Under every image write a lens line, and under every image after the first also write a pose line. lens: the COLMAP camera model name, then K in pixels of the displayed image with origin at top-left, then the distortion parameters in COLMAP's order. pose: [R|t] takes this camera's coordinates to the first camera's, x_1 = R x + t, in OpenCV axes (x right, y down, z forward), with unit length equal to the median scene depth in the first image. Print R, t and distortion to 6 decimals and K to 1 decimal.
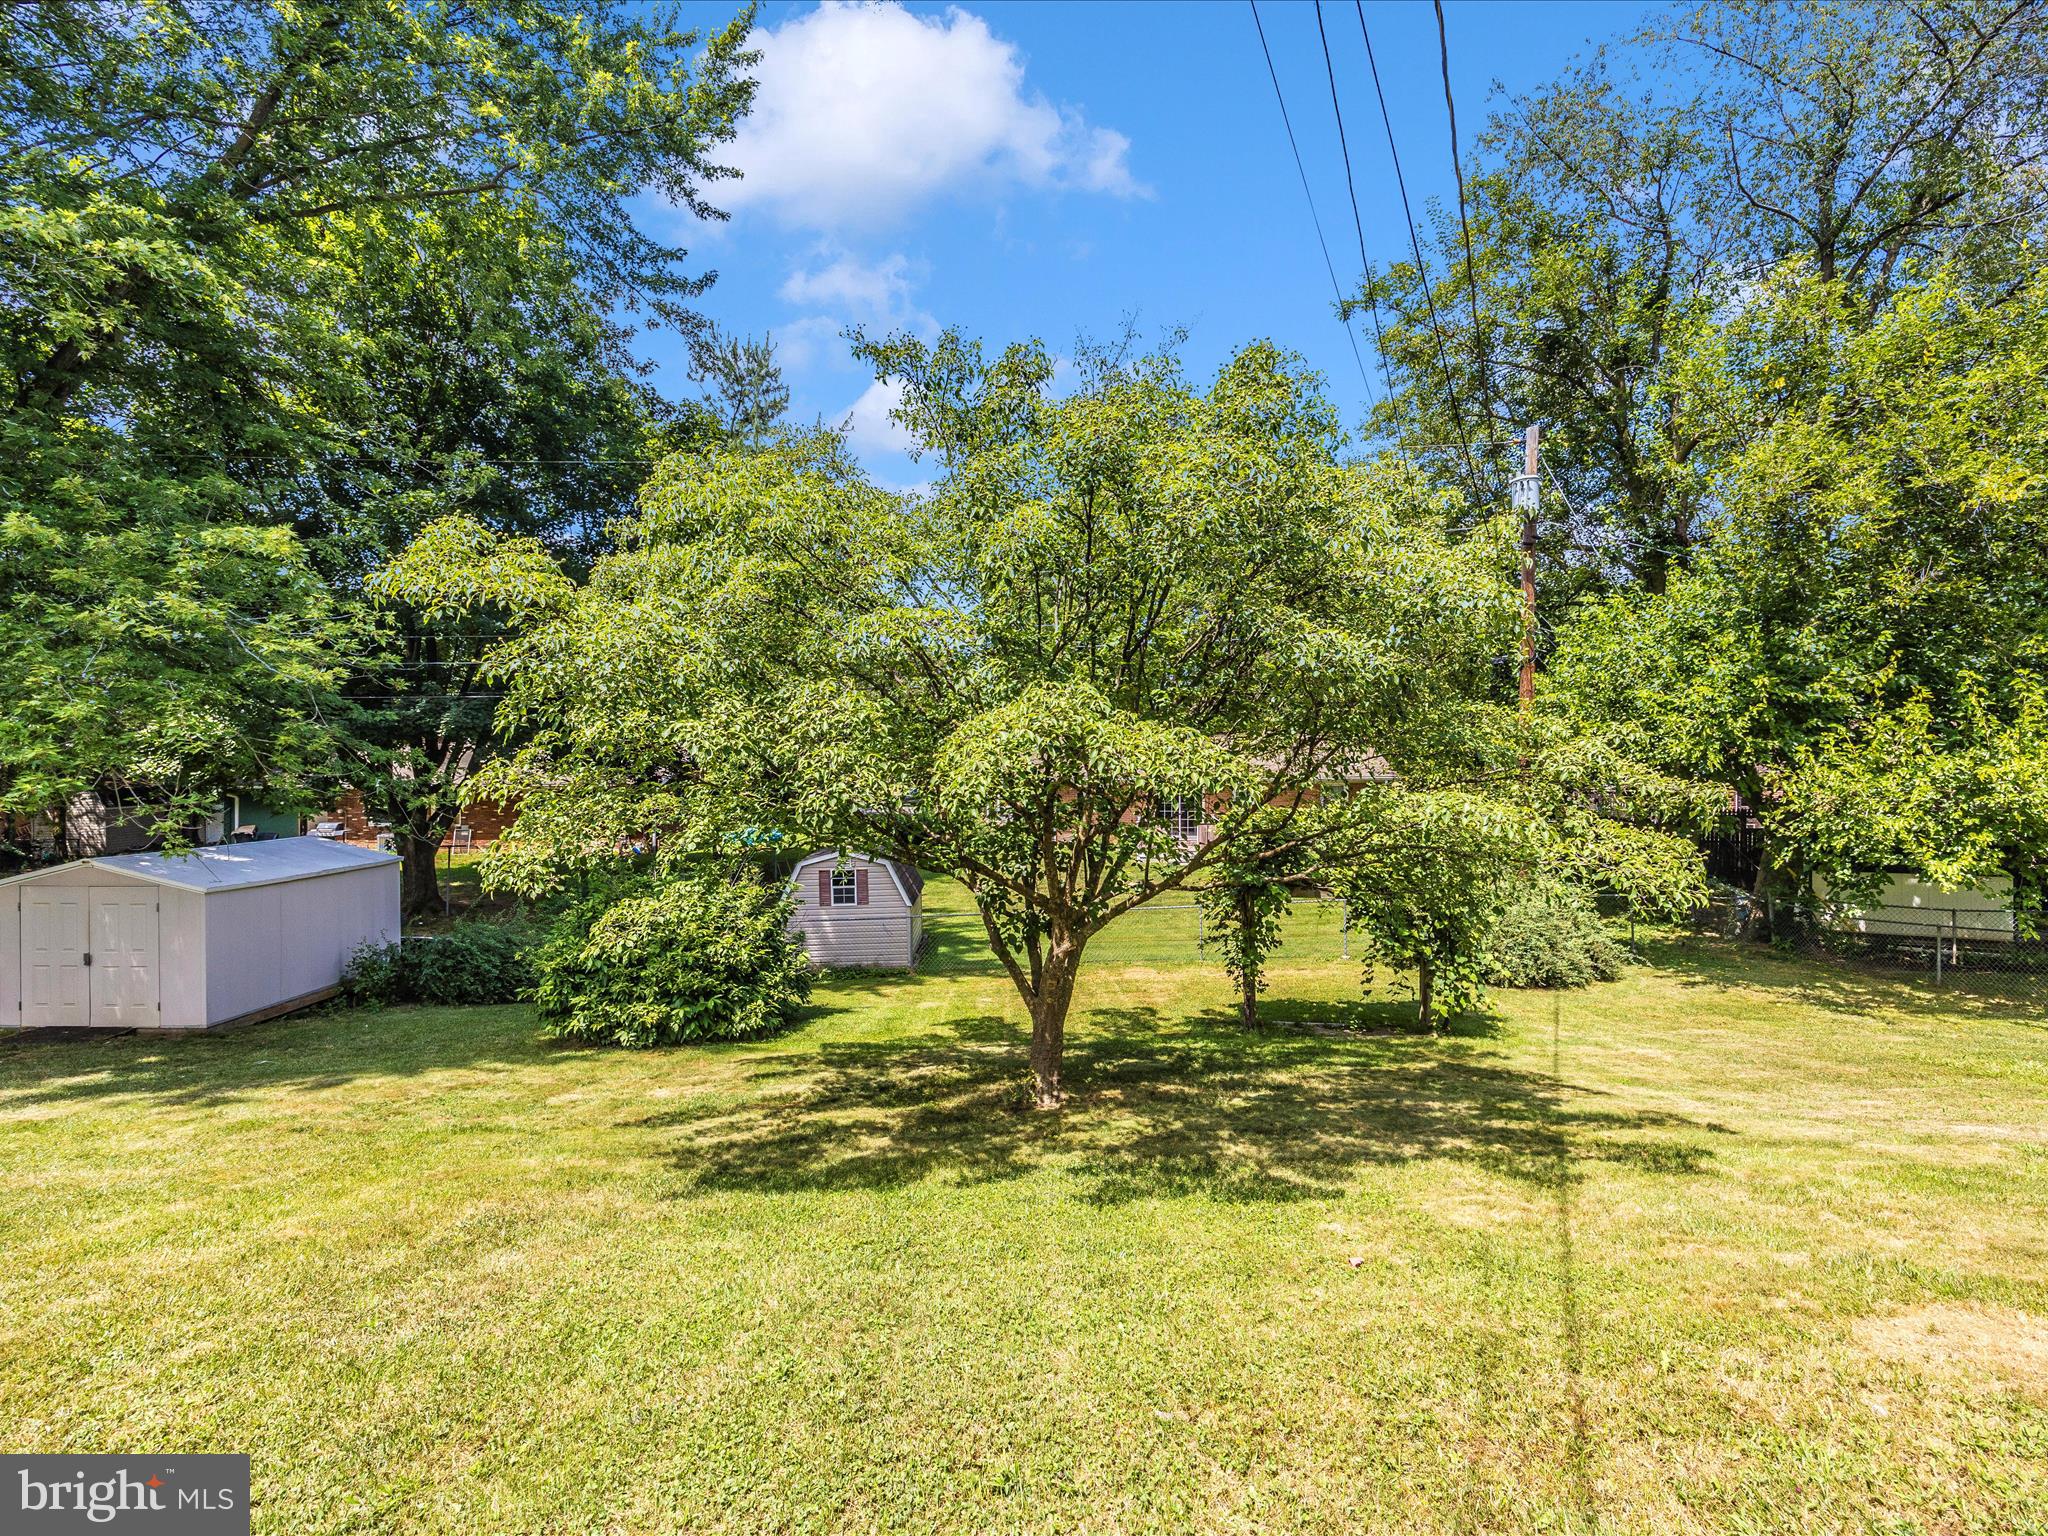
lens RADIAL K [[876.8, 0, 1023.4], [0, 876.8, 765.7], [0, 0, 1]] dist [-0.009726, -0.000290]
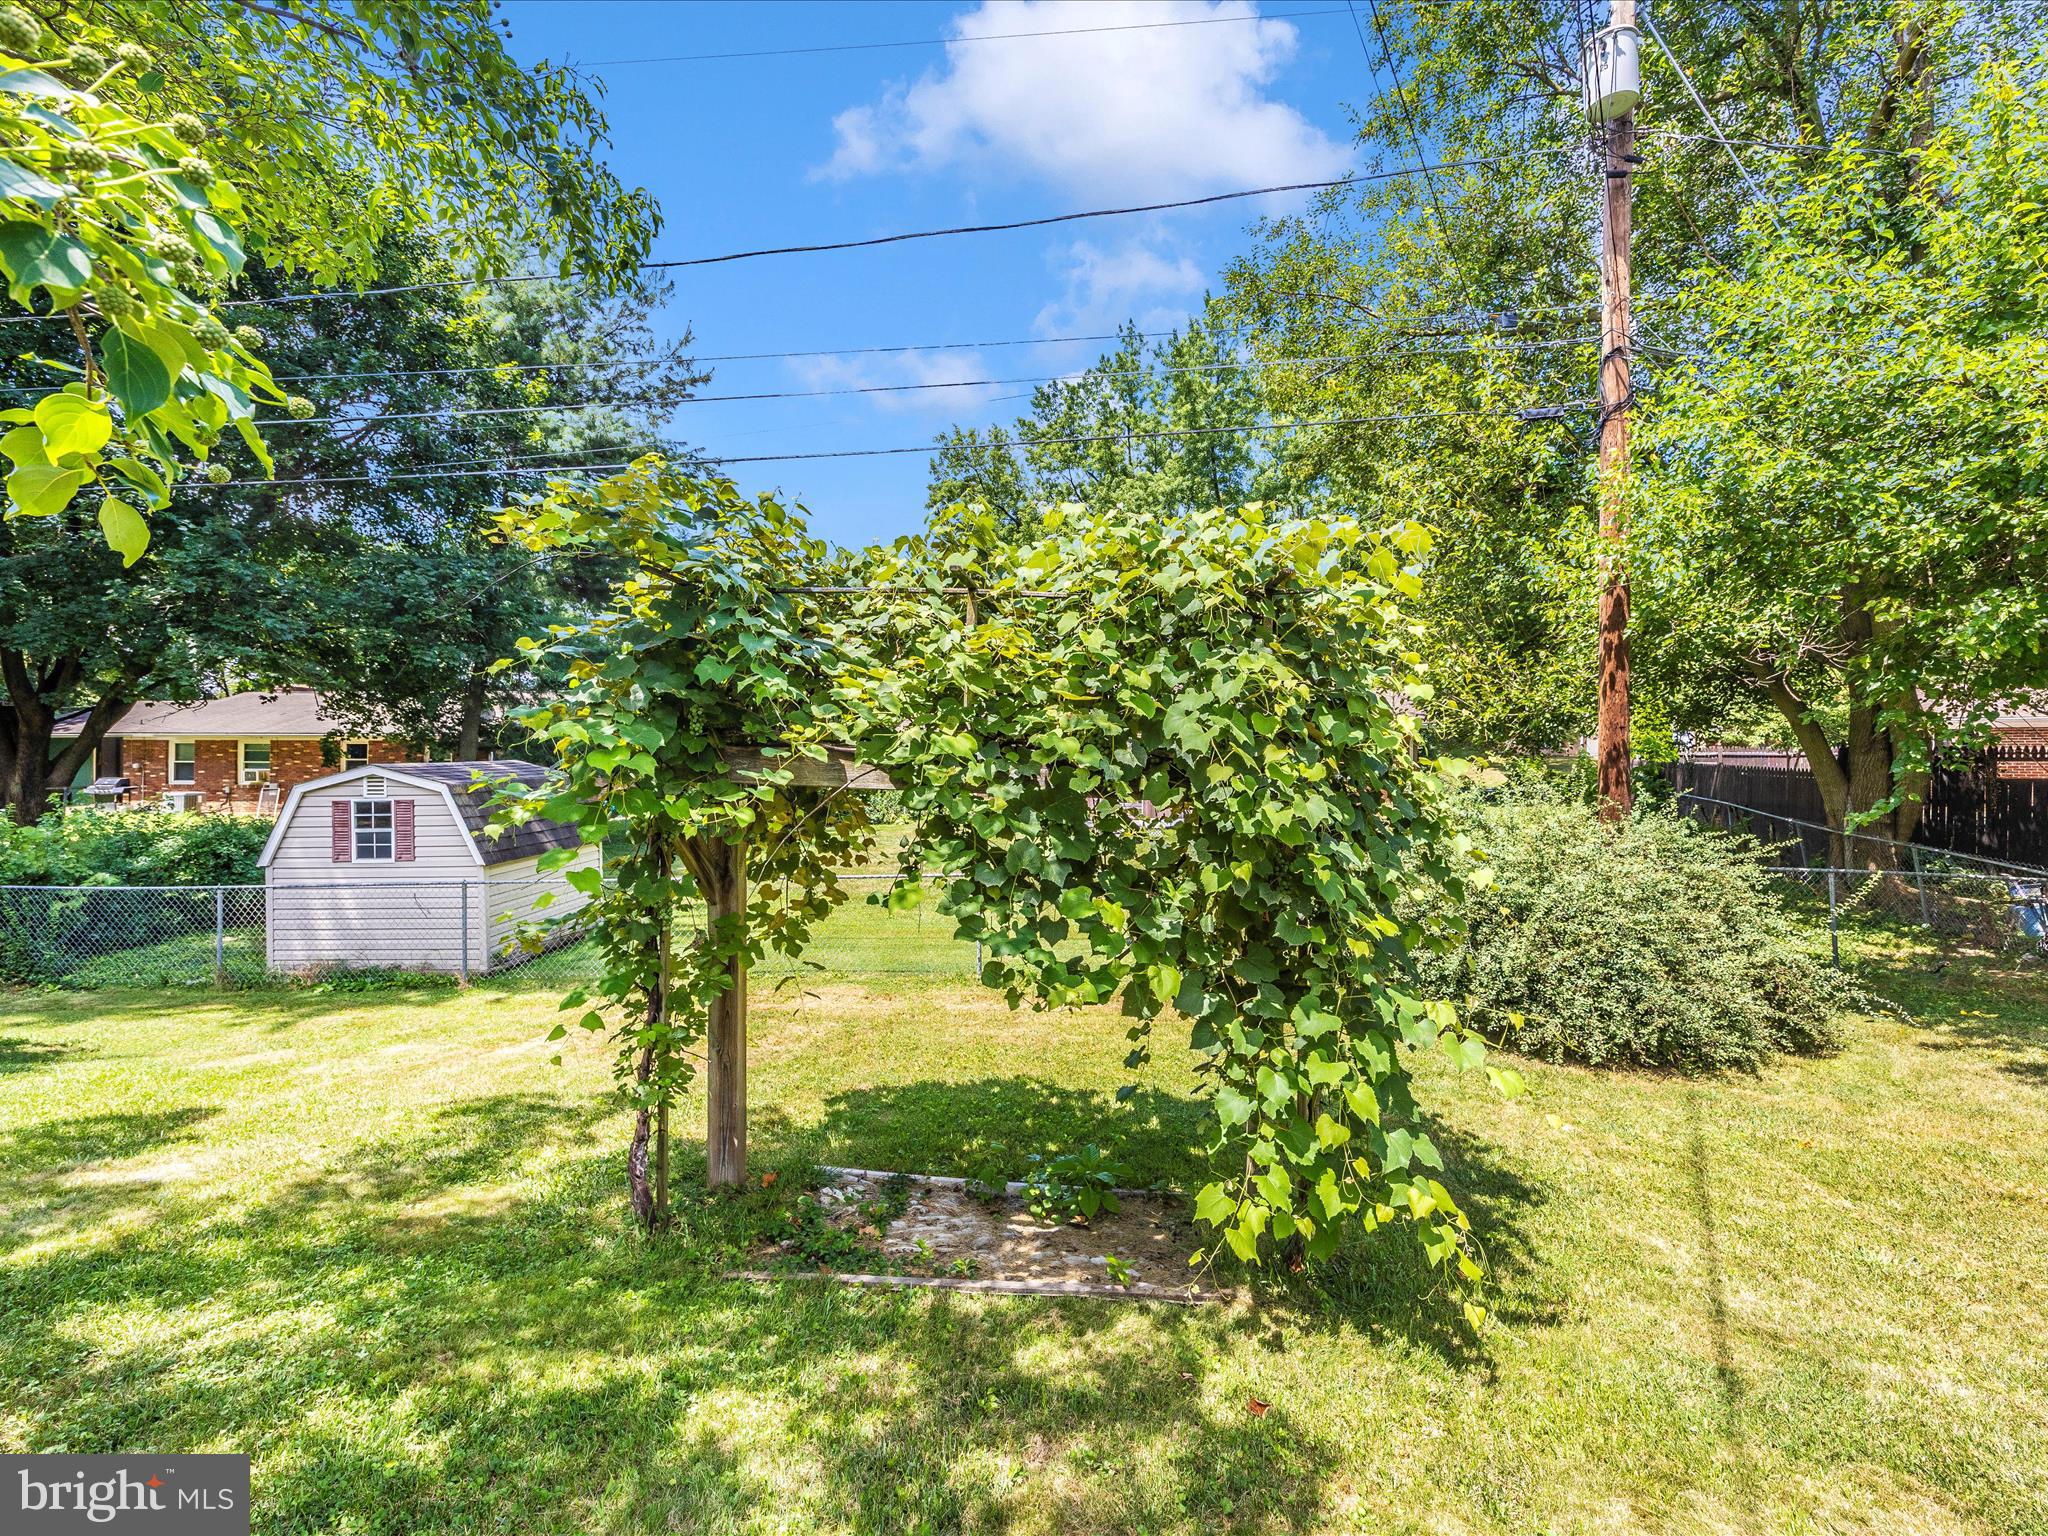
lens RADIAL K [[863.3, 0, 1024.0], [0, 863.3, 768.0], [0, 0, 1]] dist [0.001471, 0.000054]
pose [[0.996650, 0.008834, -0.081302, 0.391326], [-0.008770, 0.999961, 0.001144, 0.134091], [0.081309, -0.000427, 0.996689, 0.671057]]
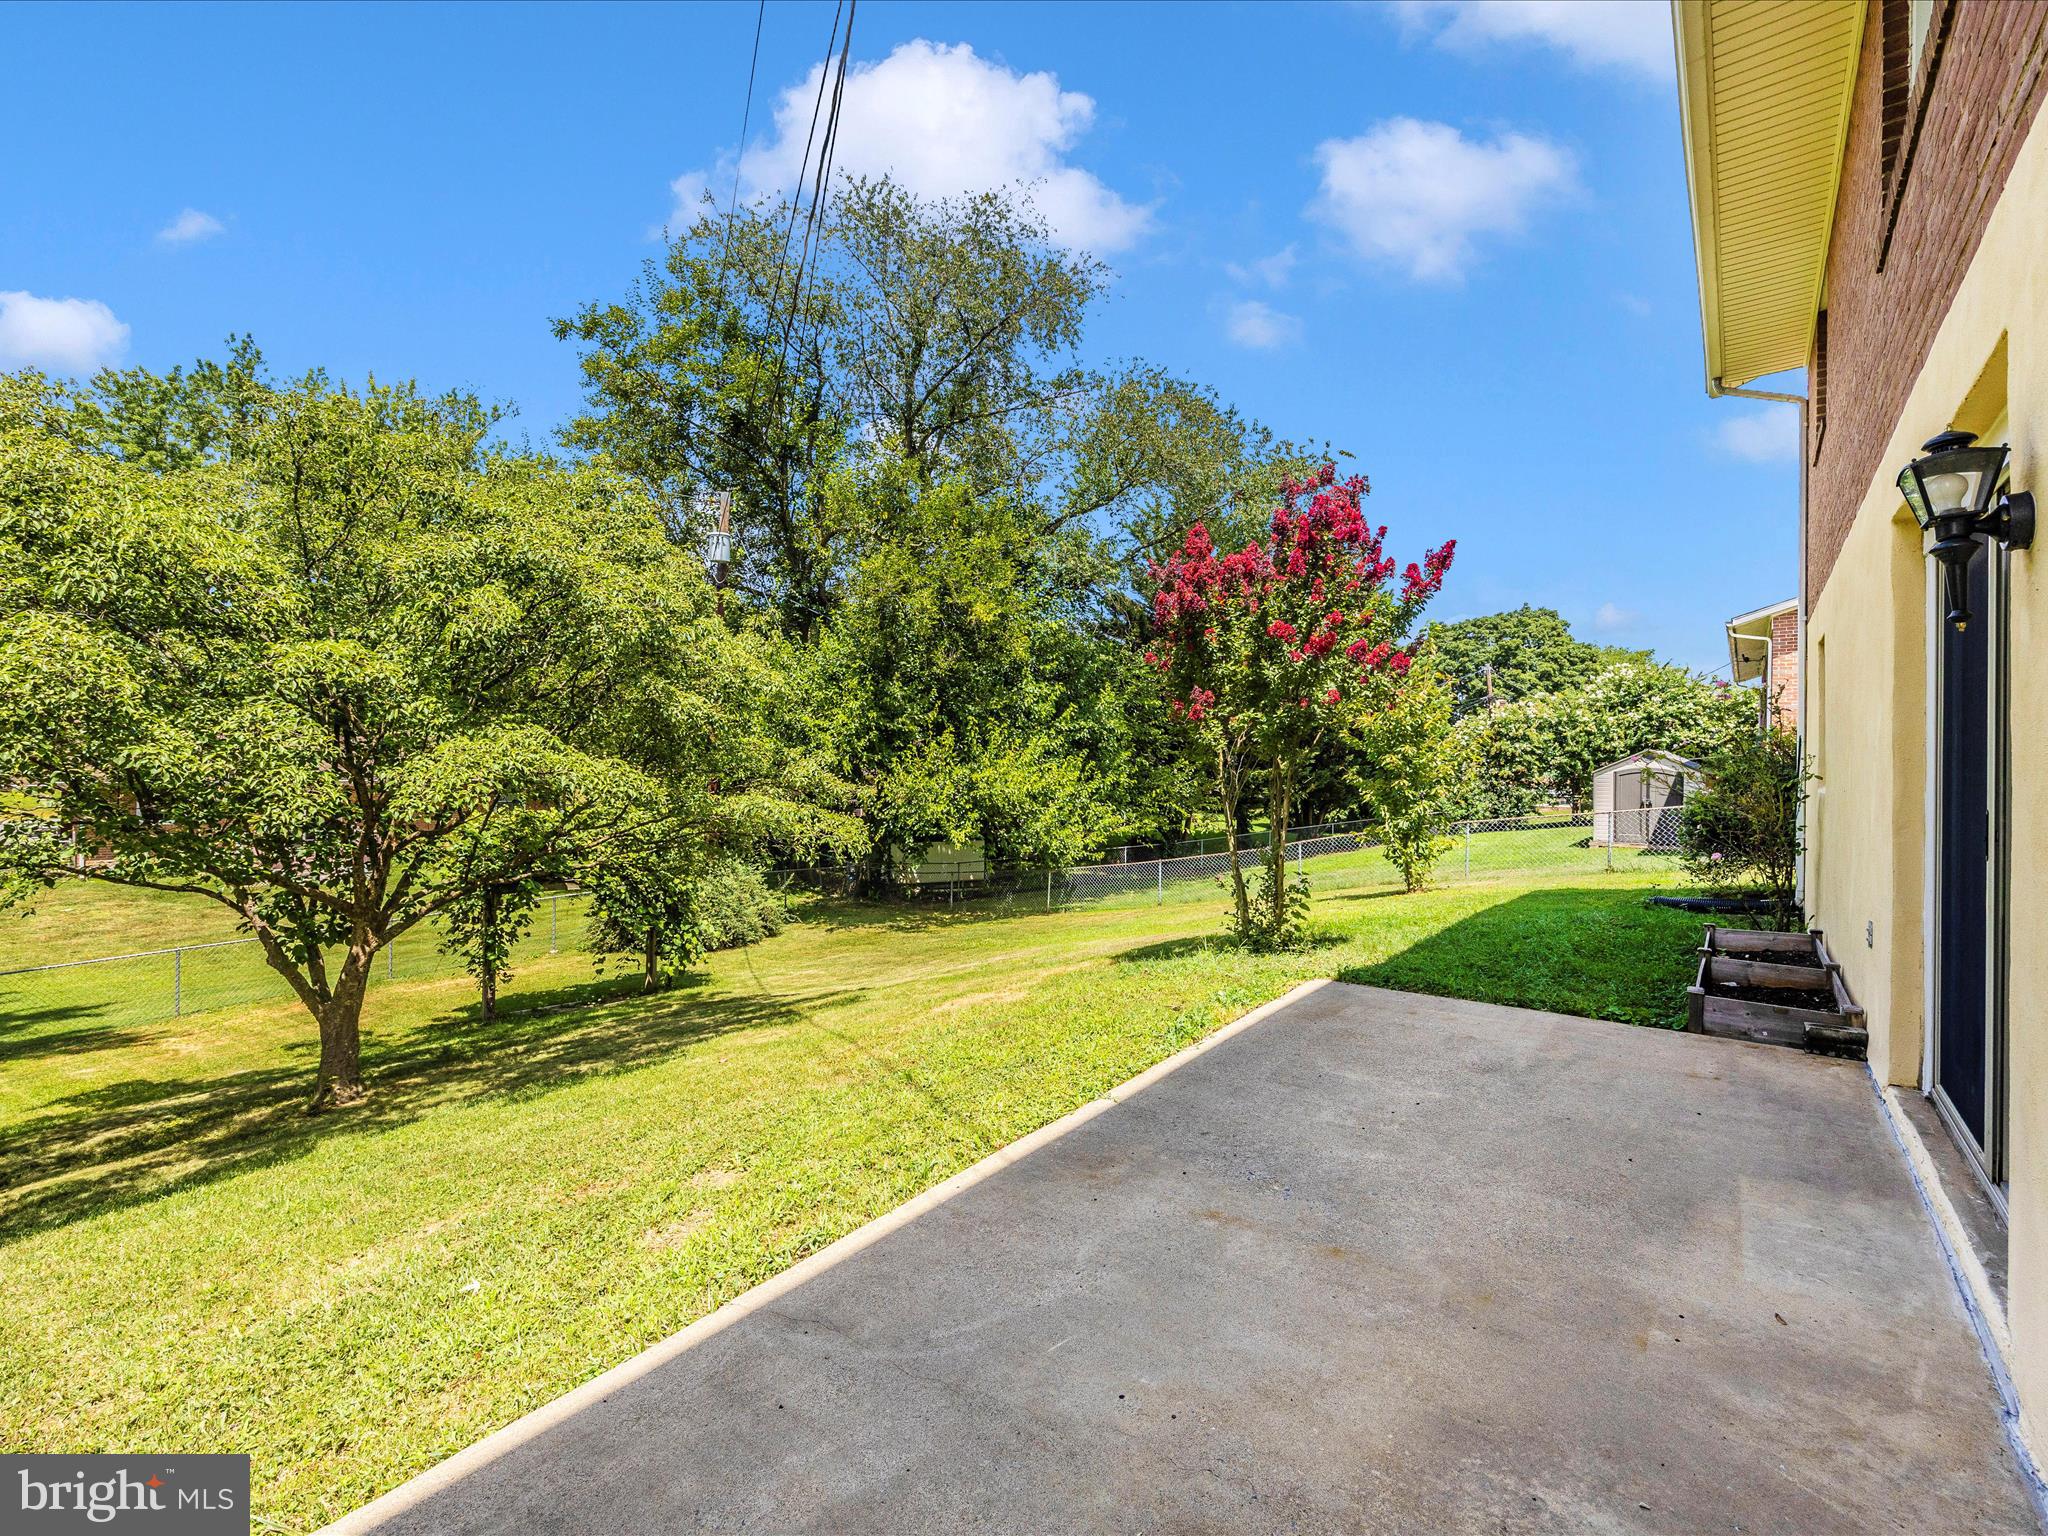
lens RADIAL K [[901.6, 0, 1031.6], [0, 901.6, 751.6], [0, 0, 1]] dist [0.000789, 0.000096]
pose [[0.620498, 0.022822, 0.783876, -0.181402], [-0.011420, 0.999733, -0.020066, -0.006576], [-0.784125, 0.003499, 0.620593, -0.161118]]
